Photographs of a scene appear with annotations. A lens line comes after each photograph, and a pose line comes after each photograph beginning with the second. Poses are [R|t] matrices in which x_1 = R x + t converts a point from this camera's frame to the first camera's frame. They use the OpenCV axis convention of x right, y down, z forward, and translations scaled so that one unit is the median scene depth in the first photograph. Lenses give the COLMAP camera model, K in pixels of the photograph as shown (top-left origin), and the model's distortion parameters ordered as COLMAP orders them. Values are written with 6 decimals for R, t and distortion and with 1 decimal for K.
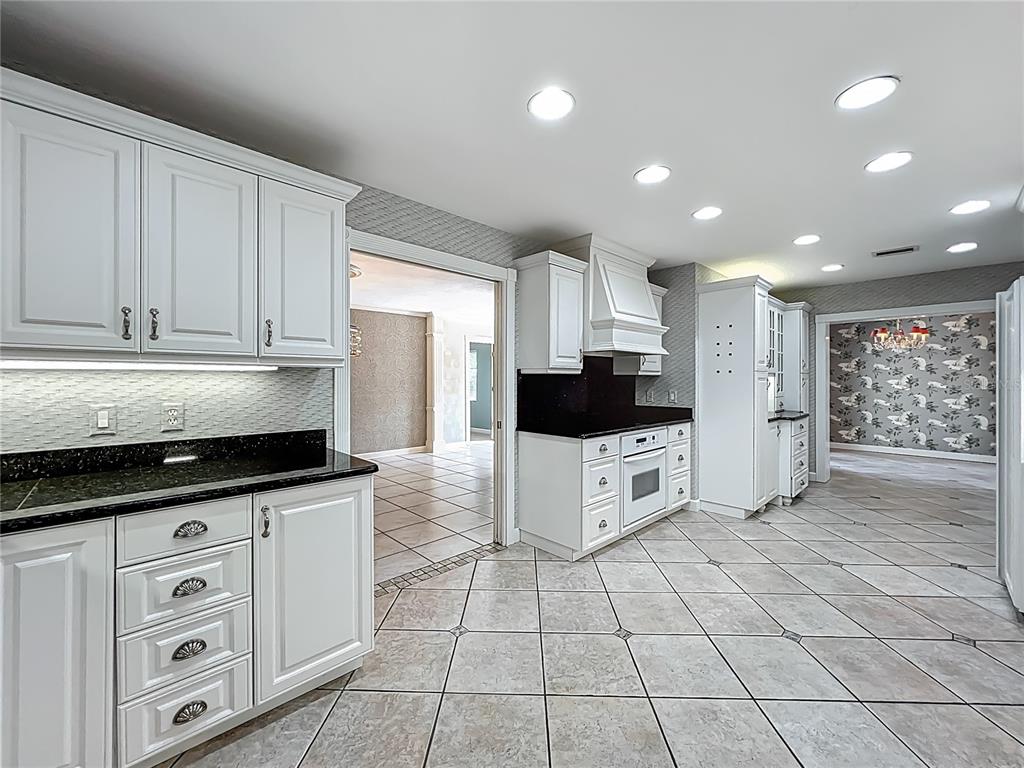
lens RADIAL K [[413.1, 0, 506.0], [0, 413.1, 378.5], [0, 0, 1]] dist [0.001138, 0.000041]
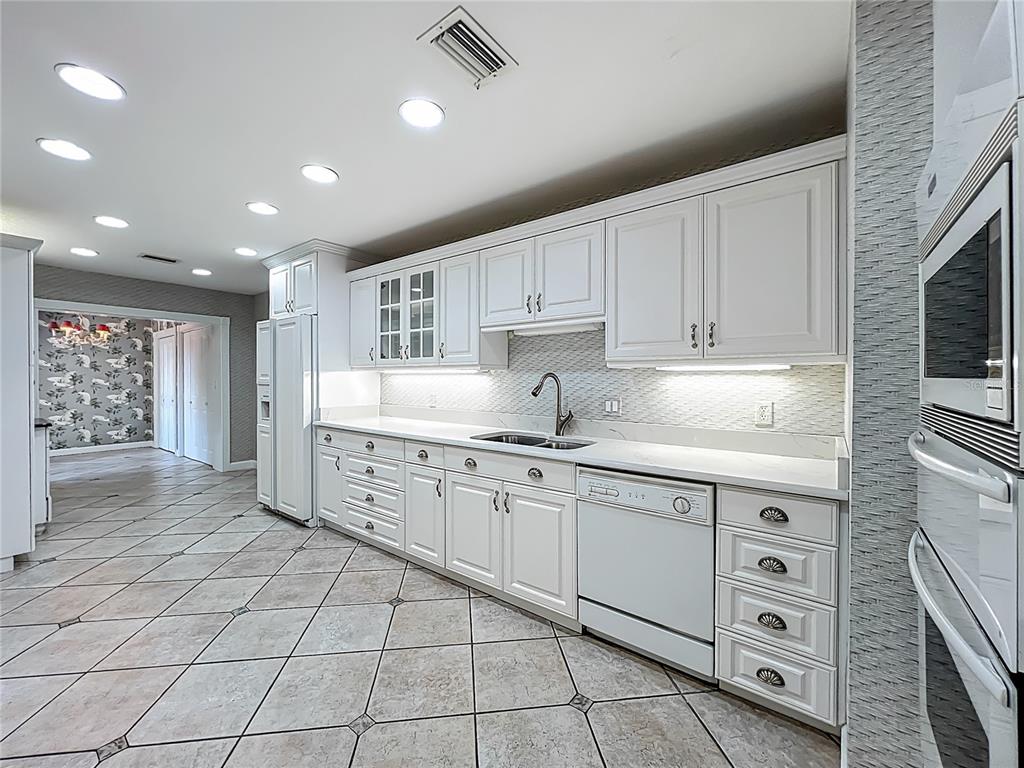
lens RADIAL K [[413.6, 0, 514.9], [0, 413.6, 380.9], [0, 0, 1]] dist [-0.001007, -0.000103]
pose [[-0.161191, -0.008957, 0.986883, -0.298166], [-0.004112, 0.999956, 0.008404, 0.000697], [-0.986915, -0.002703, -0.161221, 0.274767]]
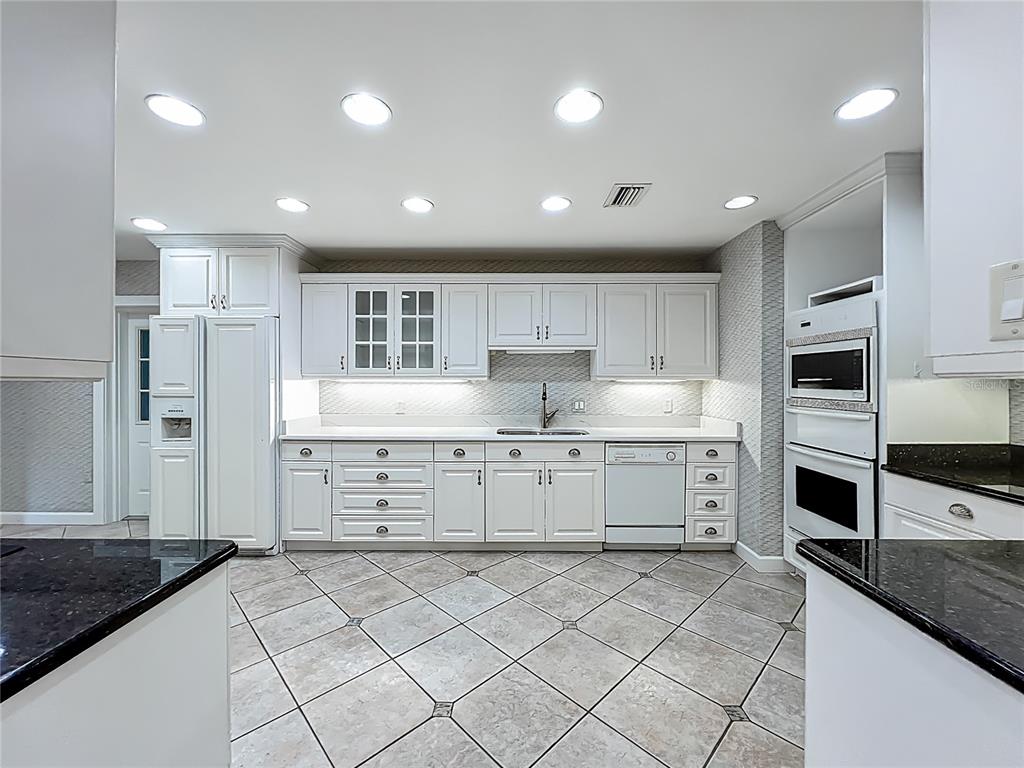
lens RADIAL K [[416.6, 0, 510.4], [0, 416.6, 381.3], [0, 0, 1]] dist [-0.001397, -0.000082]
pose [[-0.724531, -0.003938, 0.689231, -0.222321], [-0.003675, 0.999992, 0.001851, -0.013621], [-0.689233, -0.001192, -0.724539, 0.907695]]
